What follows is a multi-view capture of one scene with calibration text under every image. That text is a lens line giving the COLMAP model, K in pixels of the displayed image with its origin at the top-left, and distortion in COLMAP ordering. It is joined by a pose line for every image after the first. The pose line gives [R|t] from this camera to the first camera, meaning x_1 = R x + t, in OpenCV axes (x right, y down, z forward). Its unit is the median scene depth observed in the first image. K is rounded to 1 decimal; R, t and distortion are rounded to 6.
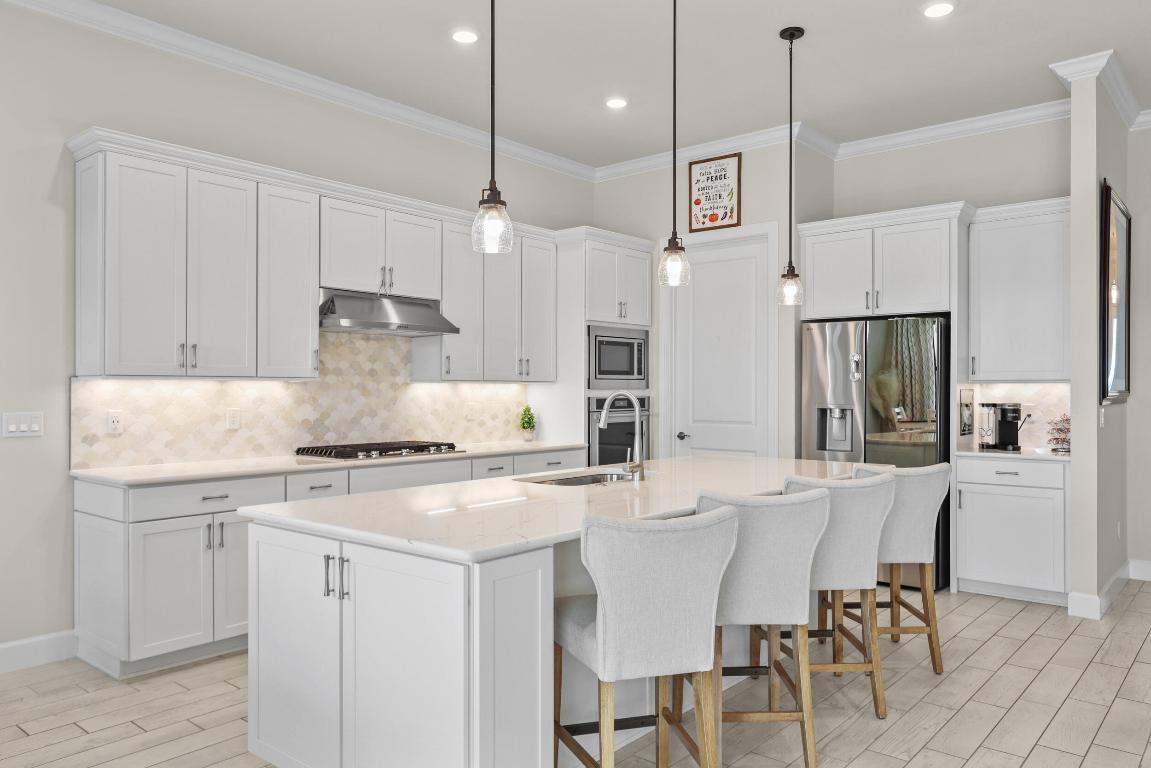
lens RADIAL K [[819.2, 0, 575.5], [0, 819.2, 384.0], [0, 0, 1]] dist [-0.000170, 0.000062]
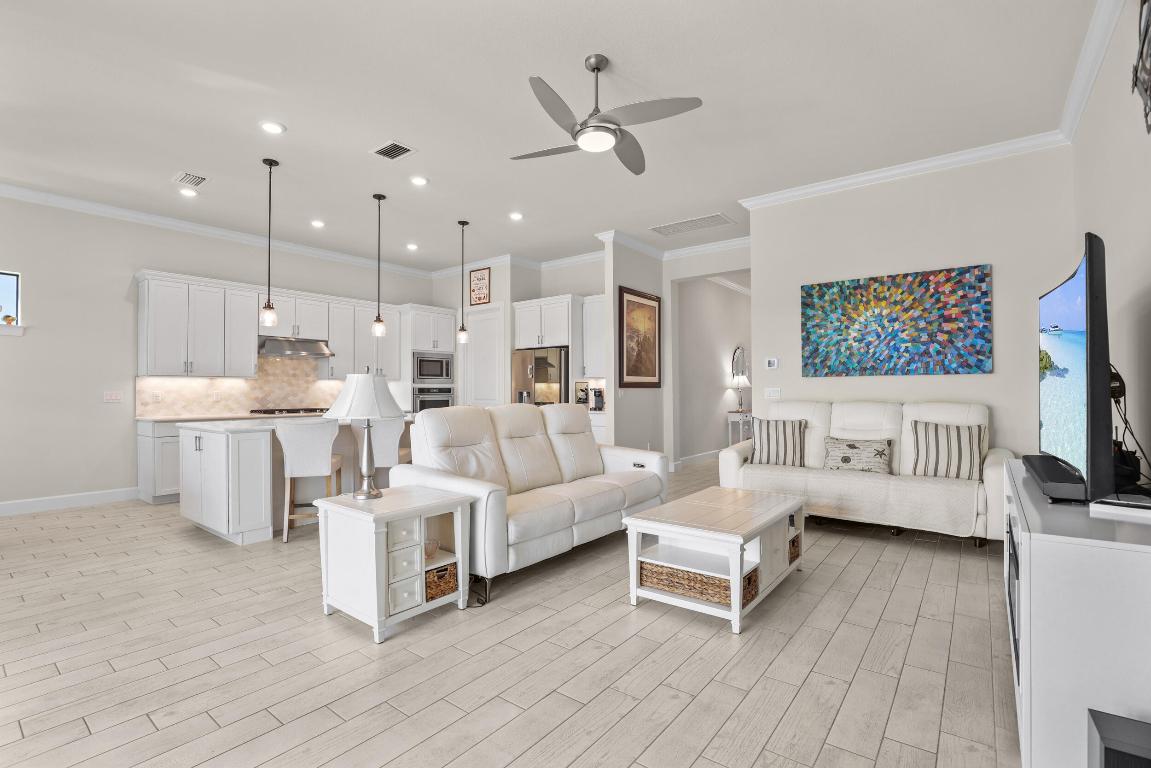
lens RADIAL K [[532.5, 0, 575.5], [0, 532.5, 384.0], [0, 0, 1]] dist [-0.031020, -0.000330]
pose [[0.998841, -0.005145, 0.047856, 0.410595], [0.005504, 0.999958, -0.007379, 0.022689], [-0.047816, 0.007634, 0.998827, -0.387512]]
